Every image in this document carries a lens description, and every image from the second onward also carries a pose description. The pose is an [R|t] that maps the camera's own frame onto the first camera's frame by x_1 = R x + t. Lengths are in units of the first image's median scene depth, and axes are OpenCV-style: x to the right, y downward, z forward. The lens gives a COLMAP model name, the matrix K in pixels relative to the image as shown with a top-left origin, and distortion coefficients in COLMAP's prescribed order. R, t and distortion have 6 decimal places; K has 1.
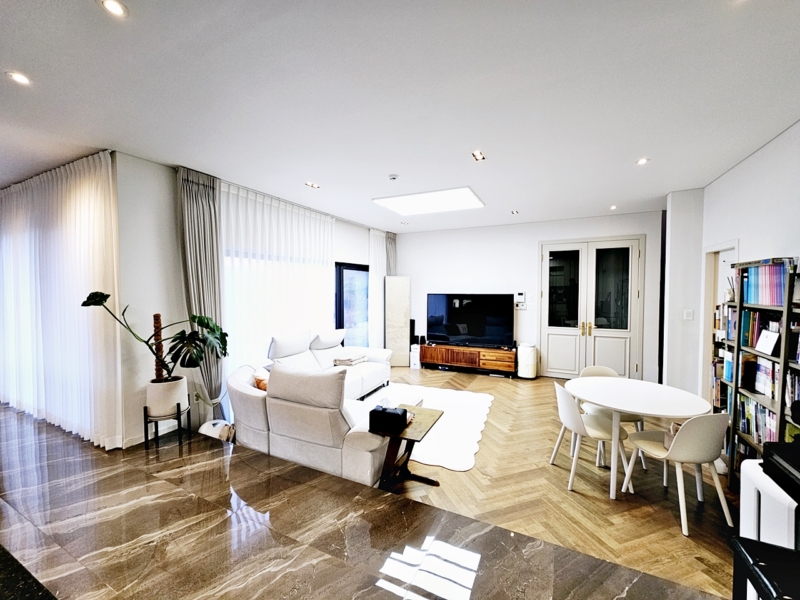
lens RADIAL K [[327.4, 0, 400.0], [0, 327.4, 300.0], [0, 0, 1]] dist [0.000855, 0.000353]
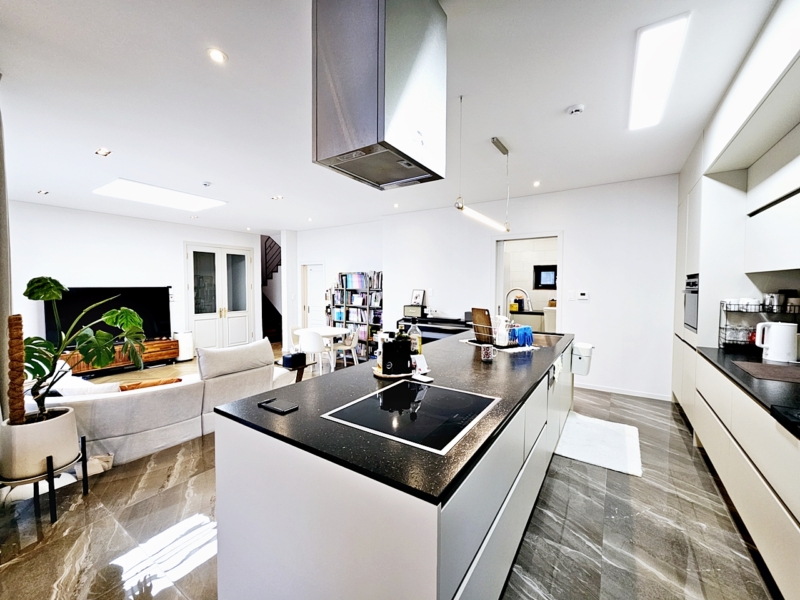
lens RADIAL K [[327.4, 0, 400.0], [0, 327.4, 300.0], [0, 0, 1]] dist [0.000855, 0.000353]
pose [[0.121142, -0.045811, 0.991578, -0.676538], [0.032500, 0.998582, 0.042164, 0.003852], [-0.992103, 0.027118, 0.122459, 0.112716]]
